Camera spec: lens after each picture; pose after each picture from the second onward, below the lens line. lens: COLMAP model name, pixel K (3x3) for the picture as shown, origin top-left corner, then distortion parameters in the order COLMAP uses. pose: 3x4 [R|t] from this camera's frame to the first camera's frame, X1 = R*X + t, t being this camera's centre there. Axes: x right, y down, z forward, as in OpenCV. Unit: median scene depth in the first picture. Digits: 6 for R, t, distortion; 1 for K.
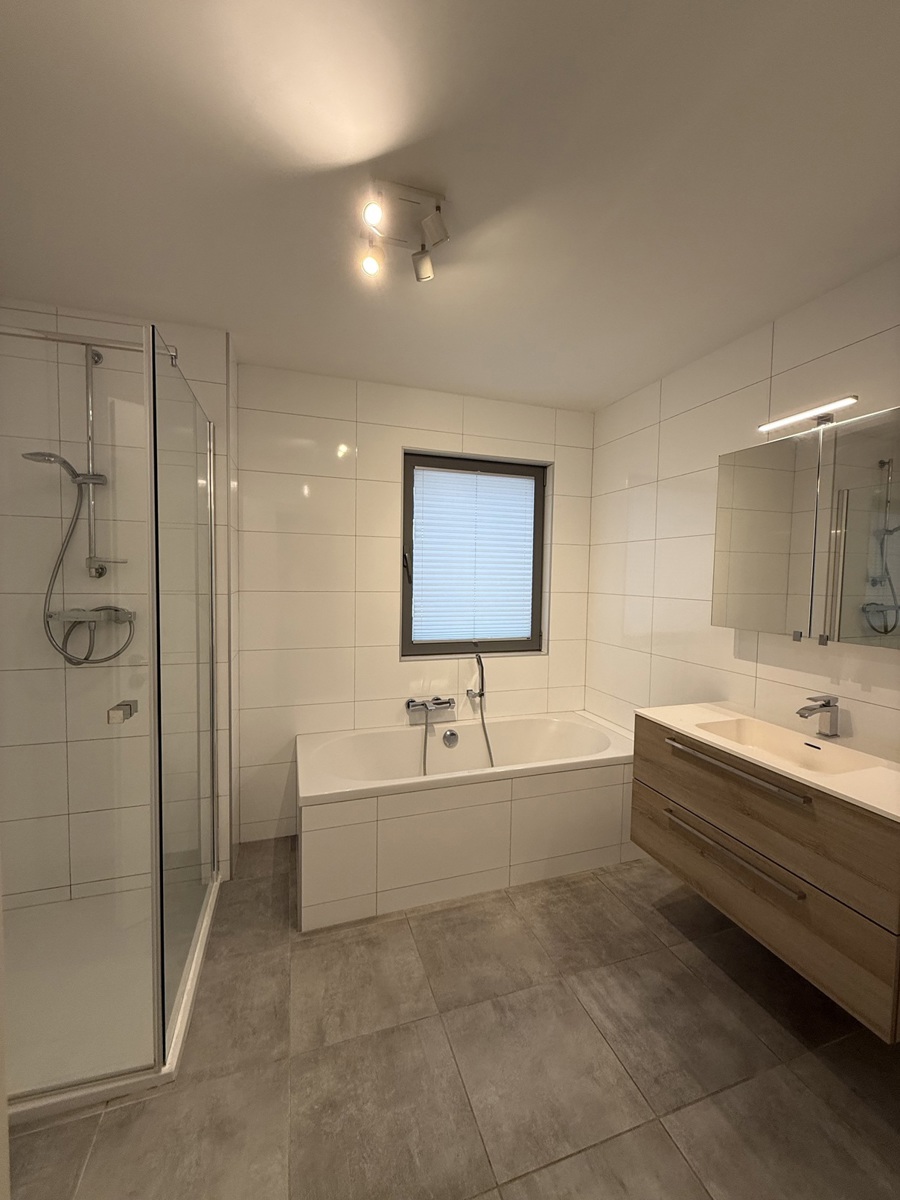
lens RADIAL K [[486.0, 0, 445.3], [0, 486.0, 601.7], [0, 0, 1]] dist [-0.000005, 0.001027]
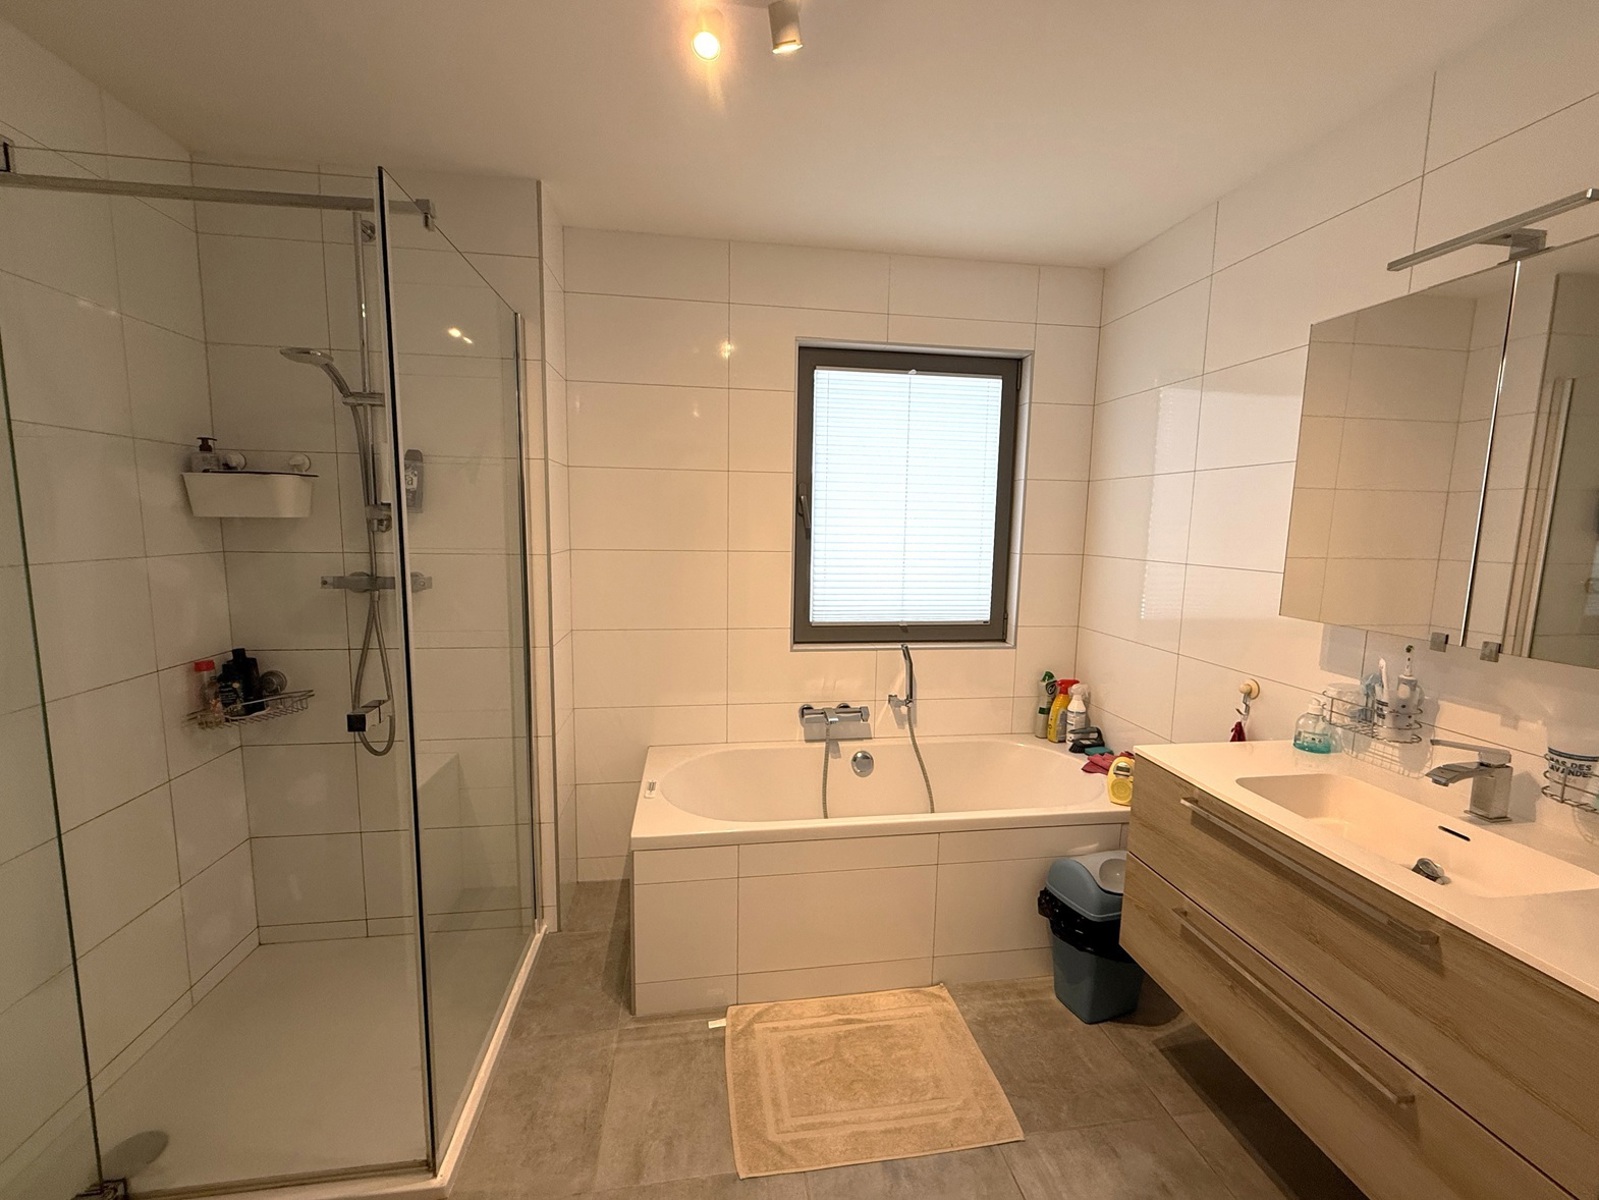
lens RADIAL K [[647.6, 0, 804.0], [0, 647.6, 597.7], [0, 0, 1]] dist [-0.000005, 0.001027]
pose [[0.984964, 0.022600, -0.171275, 0.100687], [-0.011414, 0.997754, 0.066011, -0.019492], [0.172382, -0.063063, 0.983009, 0.107650]]
